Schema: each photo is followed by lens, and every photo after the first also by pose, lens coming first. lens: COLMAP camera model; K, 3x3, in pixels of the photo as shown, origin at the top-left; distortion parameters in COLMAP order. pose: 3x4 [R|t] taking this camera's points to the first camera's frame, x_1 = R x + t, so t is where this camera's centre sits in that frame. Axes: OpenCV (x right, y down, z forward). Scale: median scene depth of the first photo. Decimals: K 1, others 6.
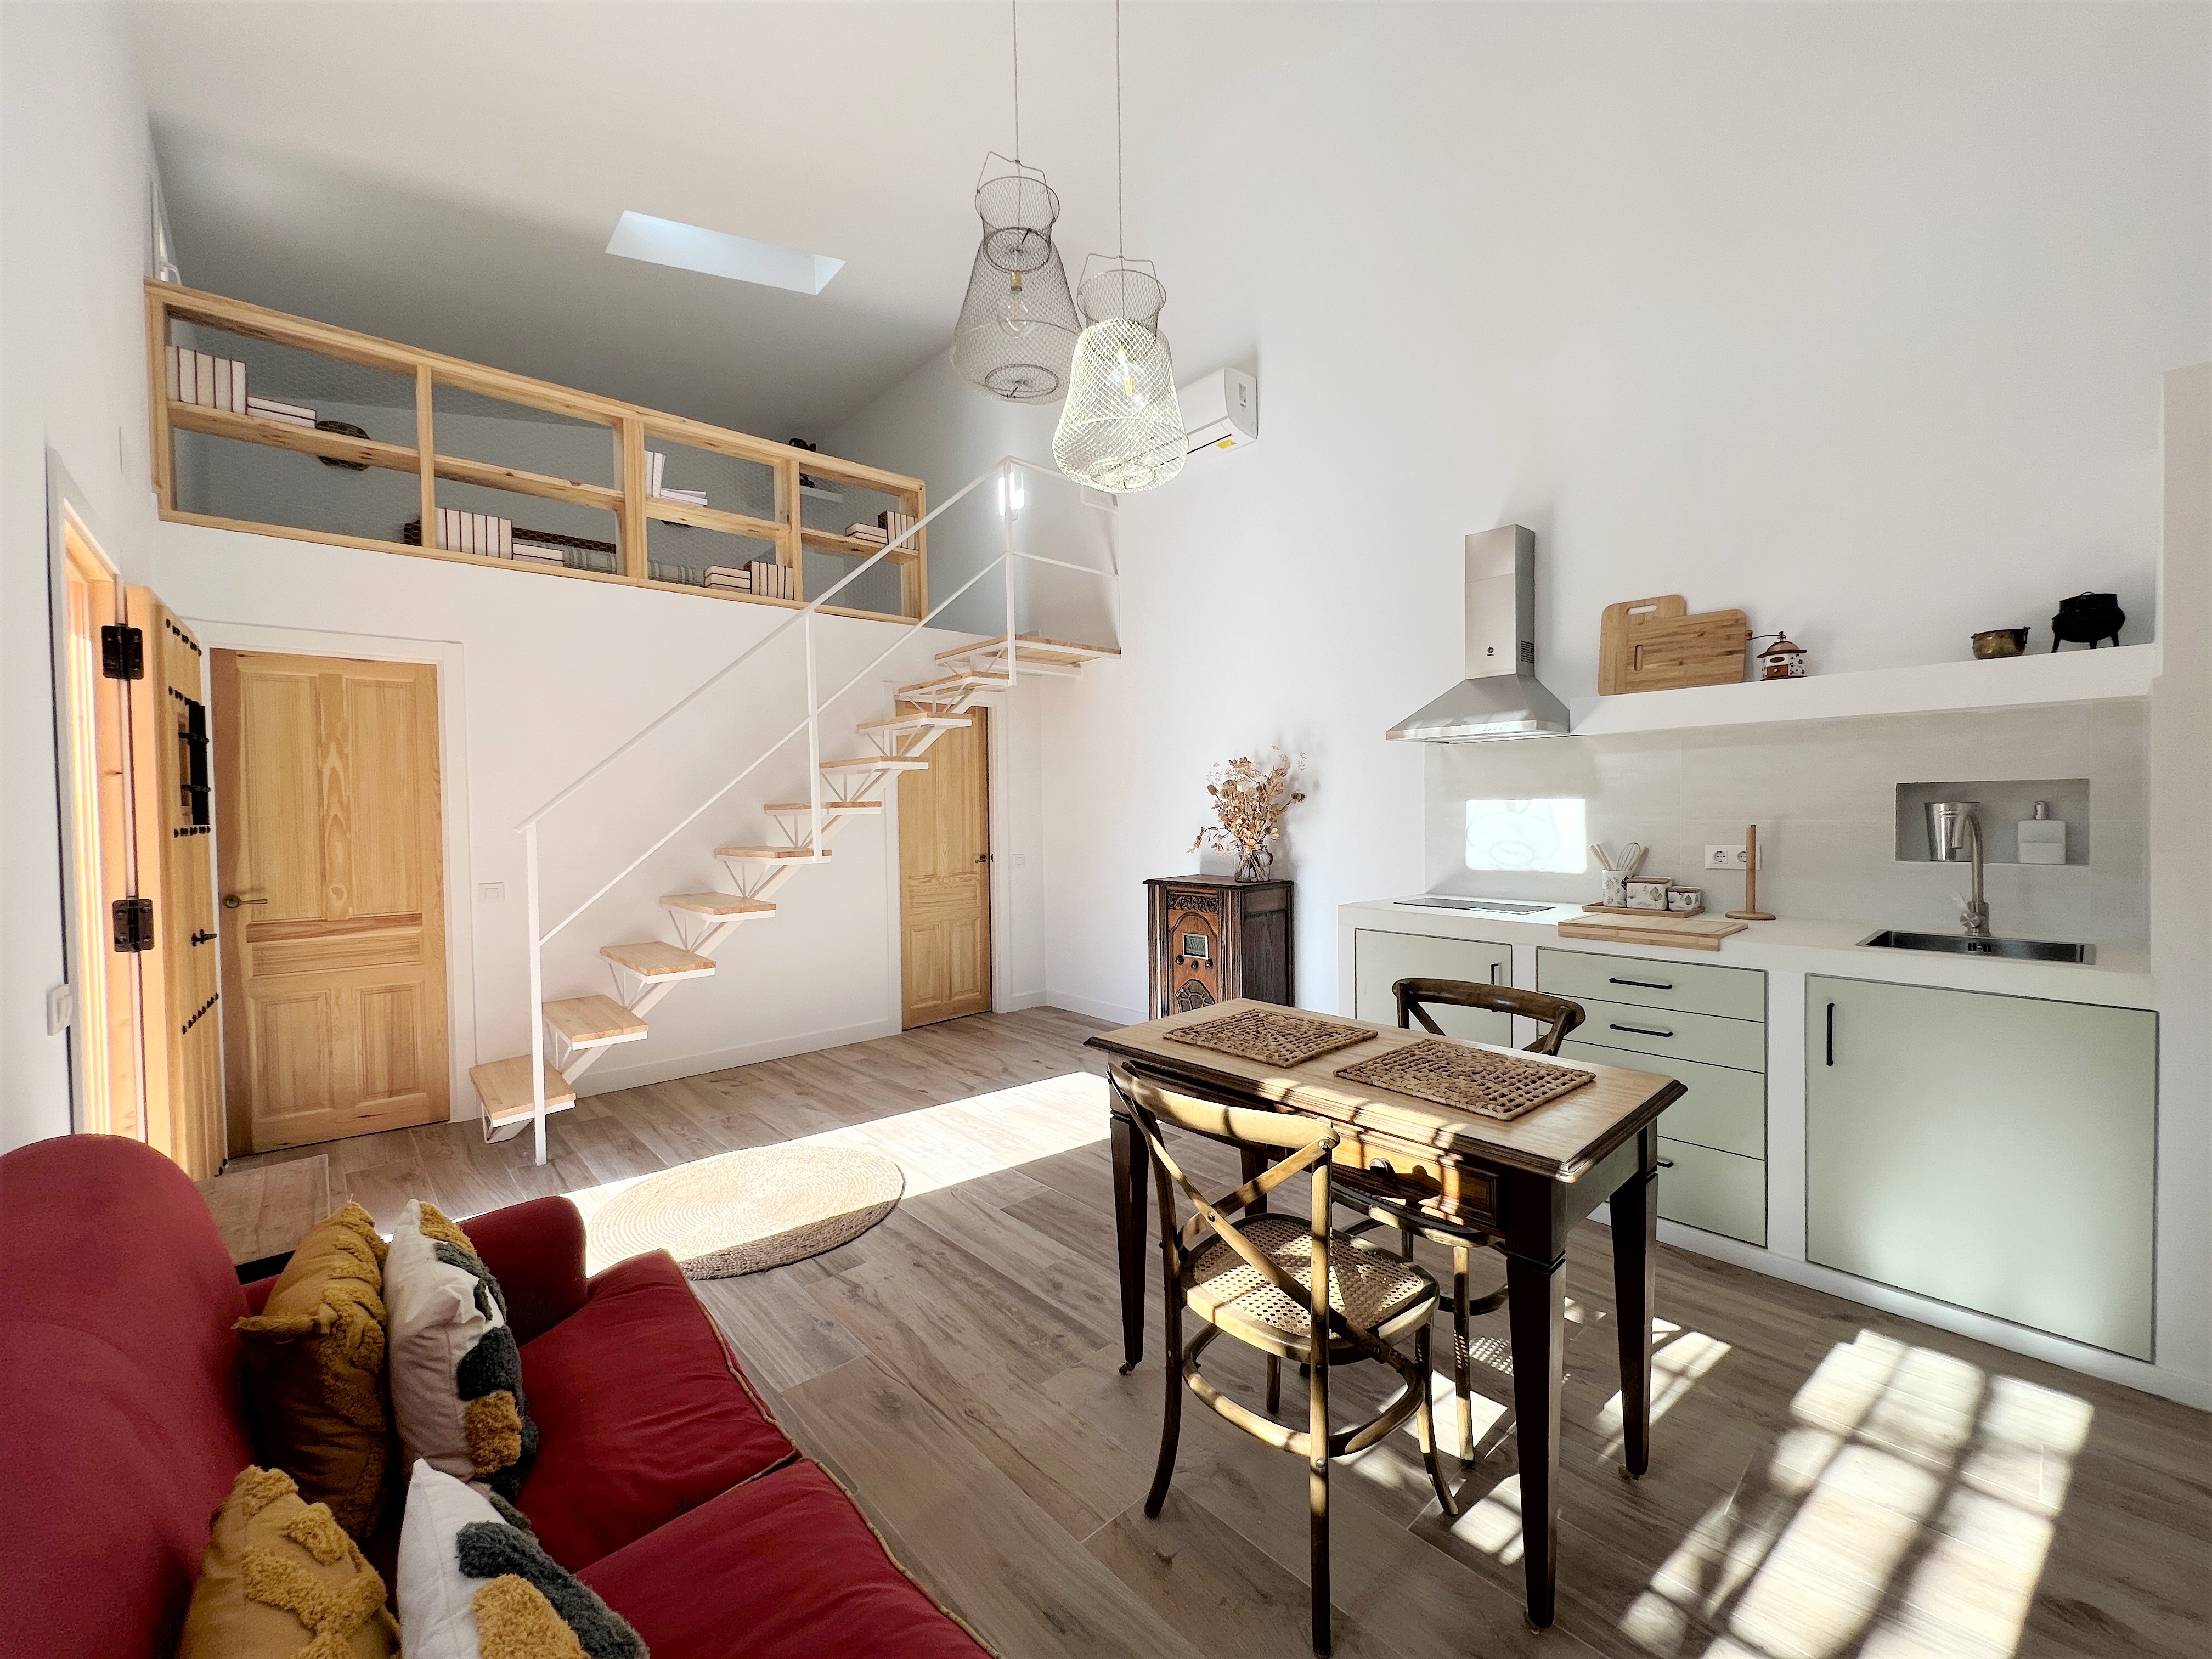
lens RADIAL K [[883.6, 0, 1098.2], [0, 883.6, 825.3], [0, 0, 1]] dist [-0.009842, 0.000290]
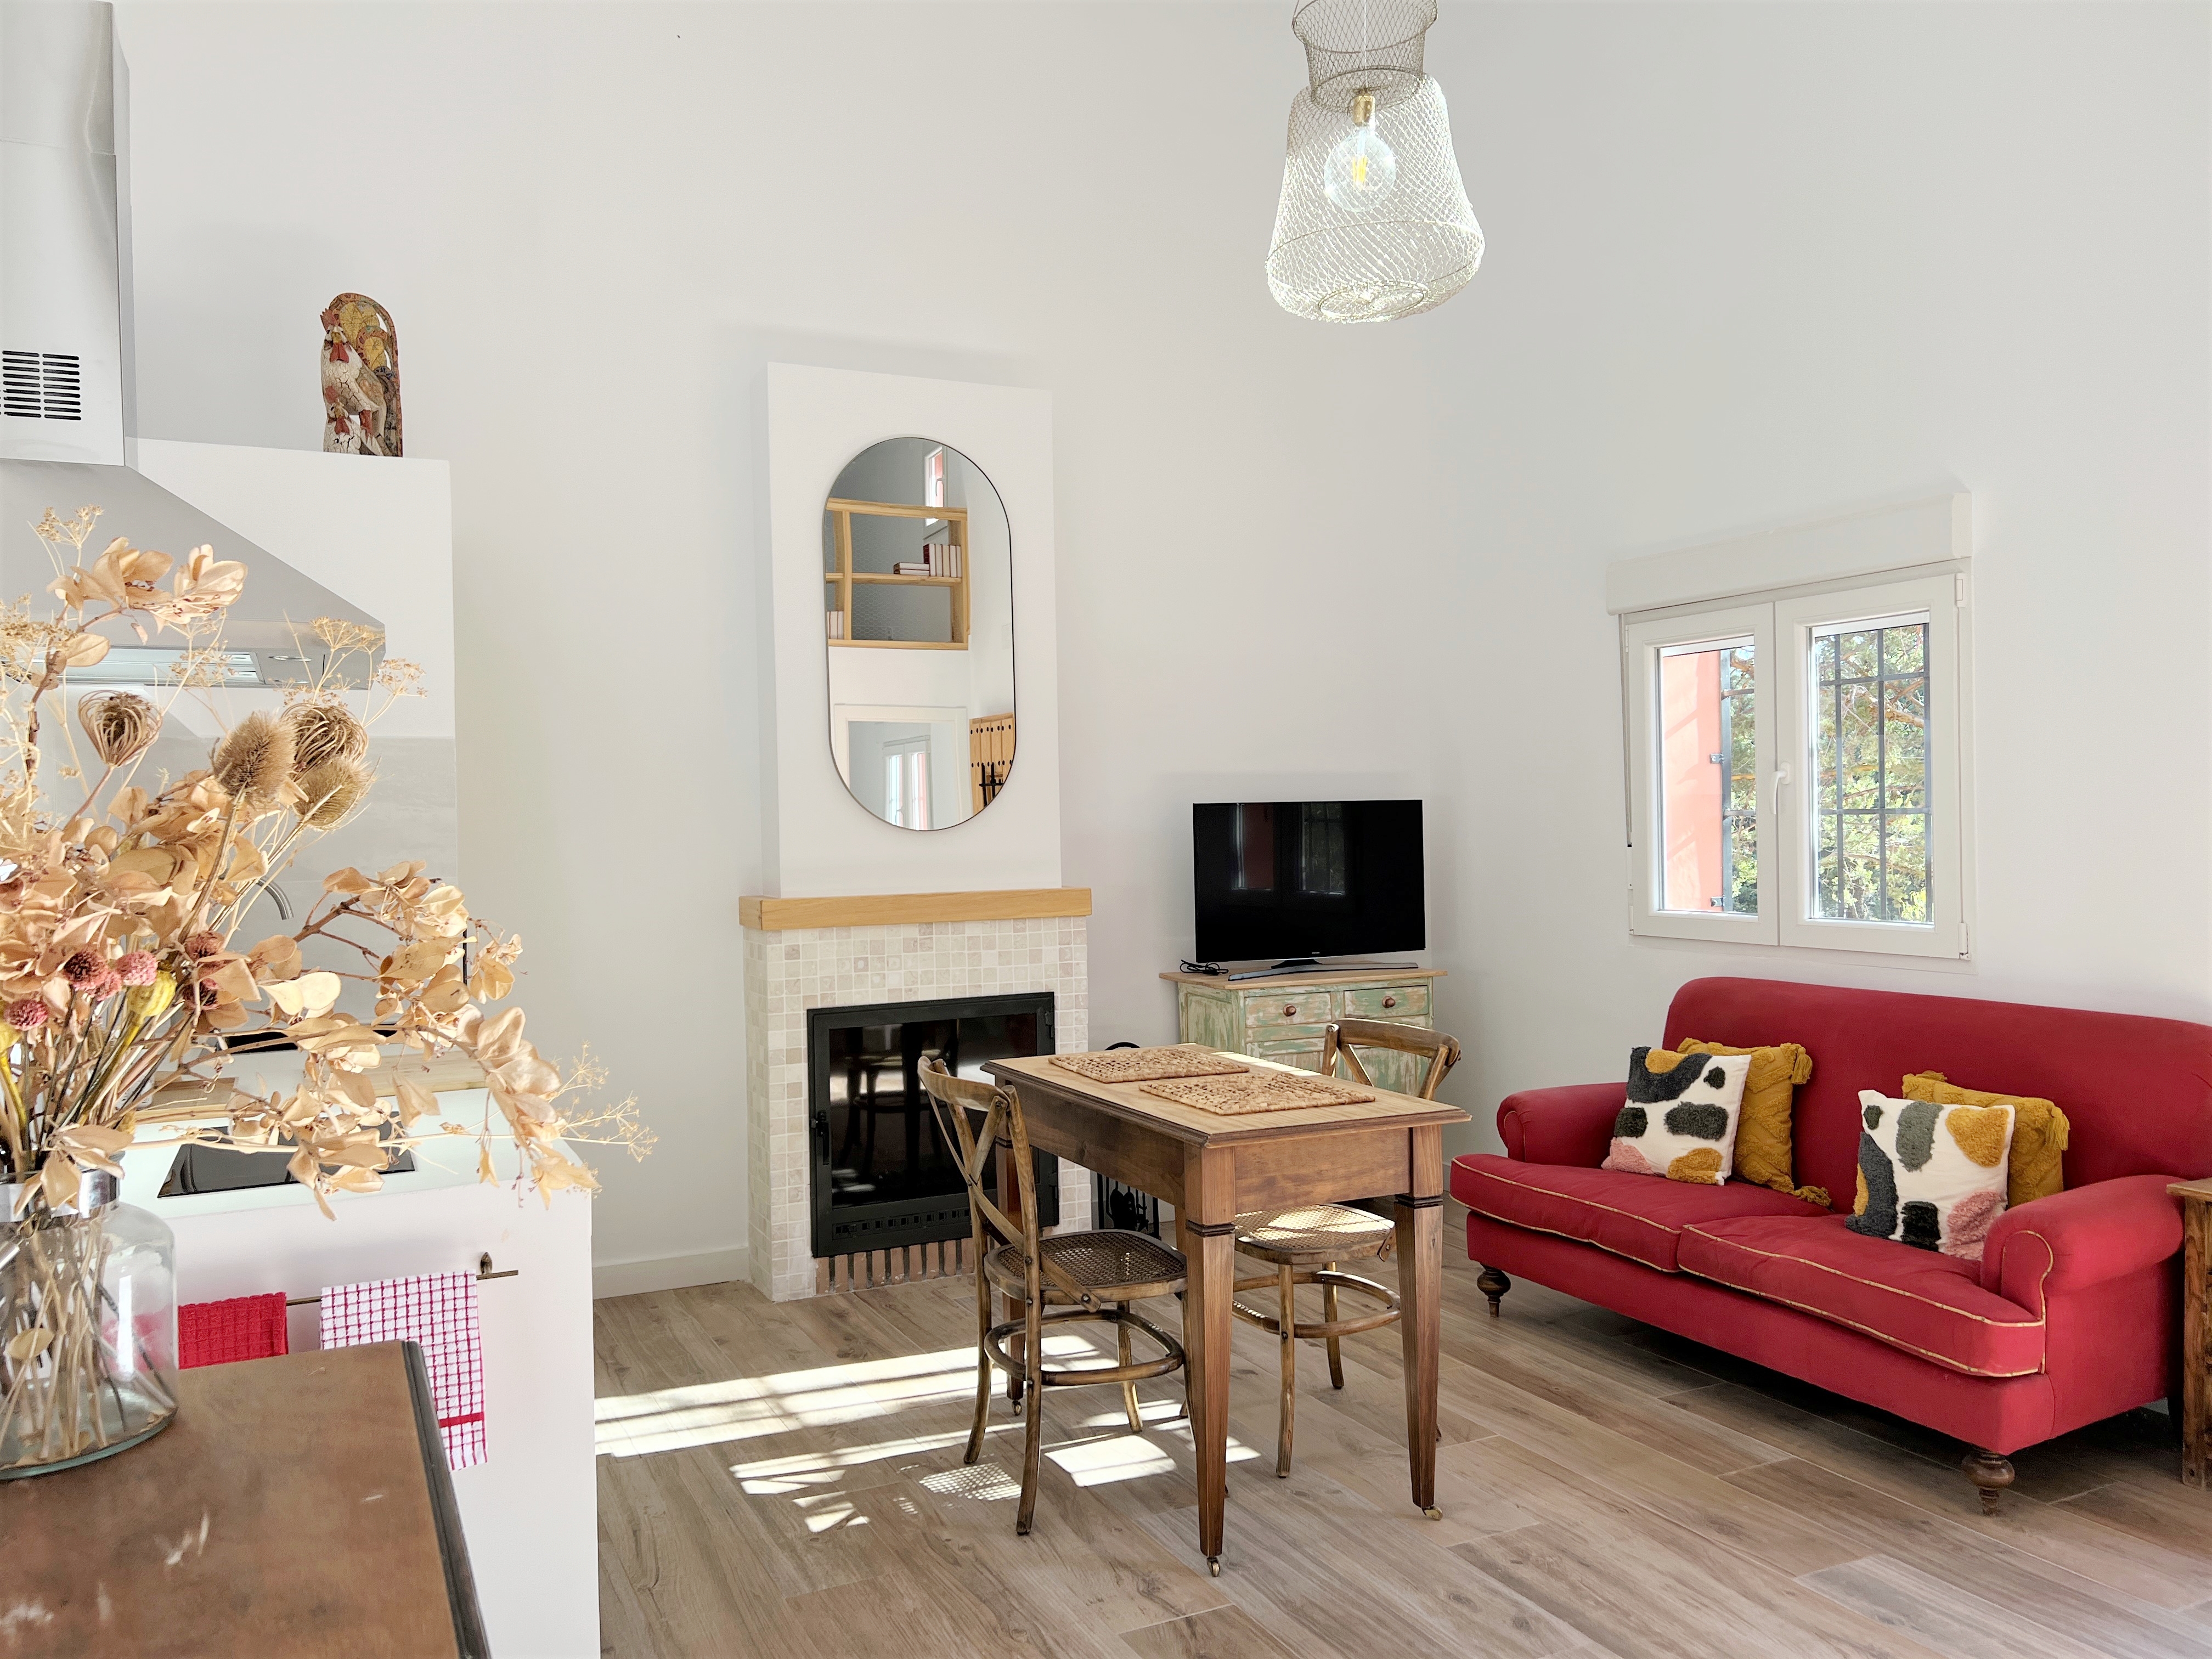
lens RADIAL K [[1676.5, 0, 1106.0], [0, 1676.5, 829.5], [0, 0, 1]] dist [0.080473, -0.090344]
pose [[-0.960237, 0.031906, 0.277356, -0.103854], [0.039275, 0.999007, 0.021051, -0.049970], [-0.276409, 0.031107, -0.960537, 1.995814]]
